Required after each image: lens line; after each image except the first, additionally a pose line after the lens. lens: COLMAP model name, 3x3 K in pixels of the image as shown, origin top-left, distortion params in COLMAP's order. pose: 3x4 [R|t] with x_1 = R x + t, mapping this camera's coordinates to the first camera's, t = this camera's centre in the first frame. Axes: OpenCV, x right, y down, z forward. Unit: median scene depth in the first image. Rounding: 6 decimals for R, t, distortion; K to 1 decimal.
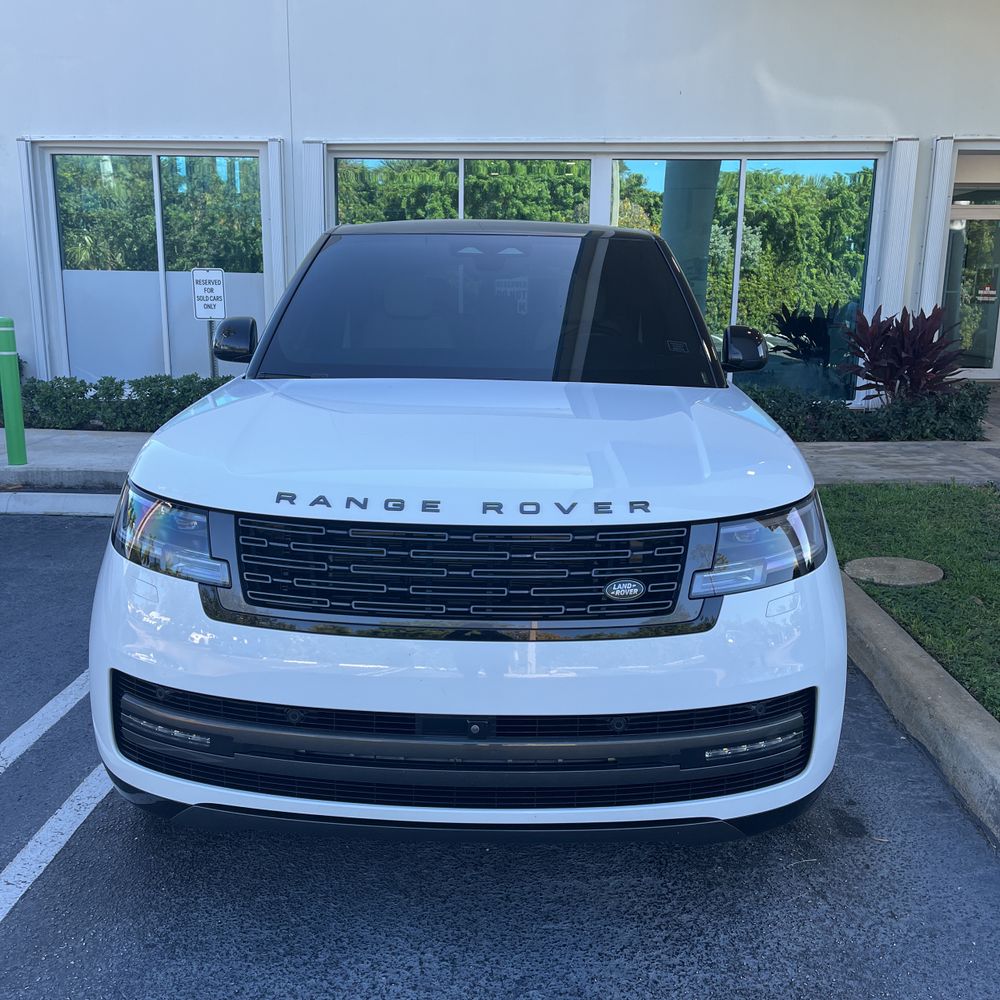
lens RADIAL K [[1024.9, 0, 490.0], [0, 1024.9, 509.0], [0, 0, 1]] dist [0.029558, 0.000000]
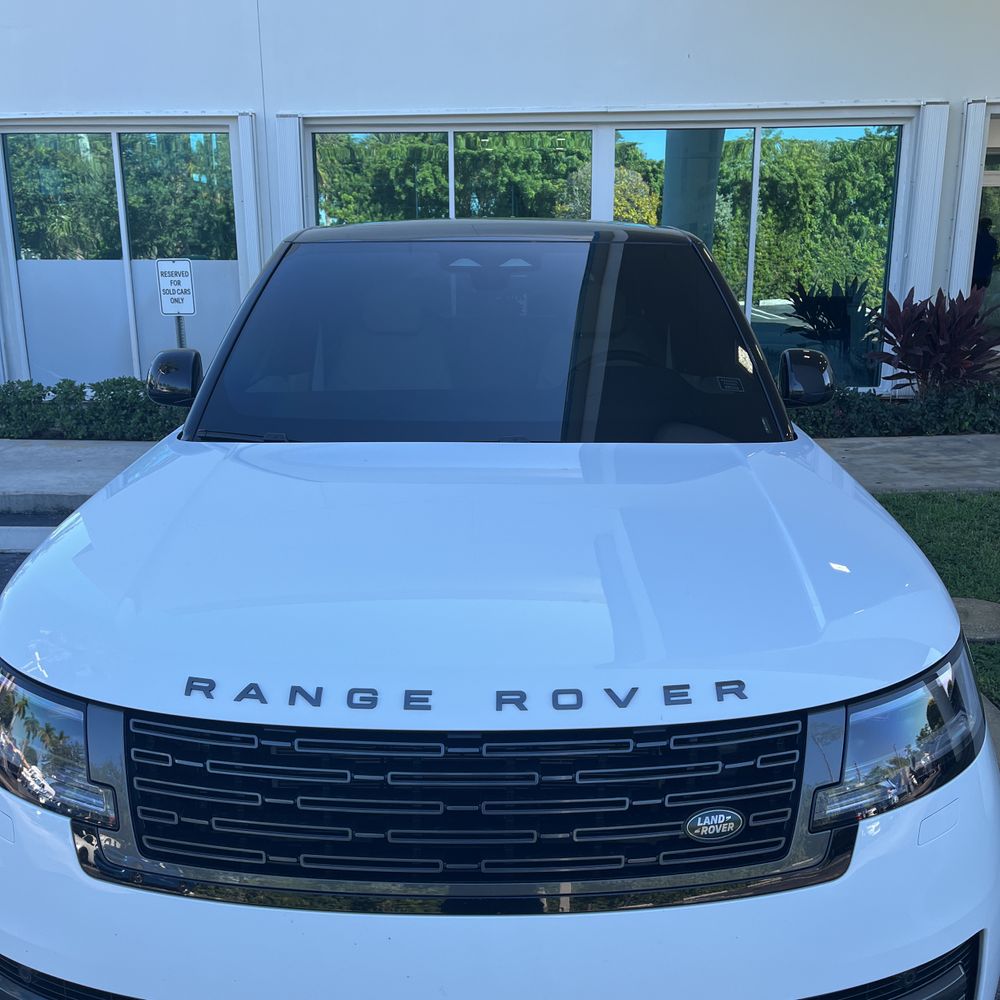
lens RADIAL K [[1024.9, 0, 502.8], [0, 1024.9, 497.3], [0, 0, 1]] dist [0.029558, 0.000000]
pose [[0.999637, -0.022027, 0.015487, -0.003365], [0.021705, 0.999551, 0.020632, -0.047824], [-0.015934, -0.020289, 0.999667, 0.110661]]
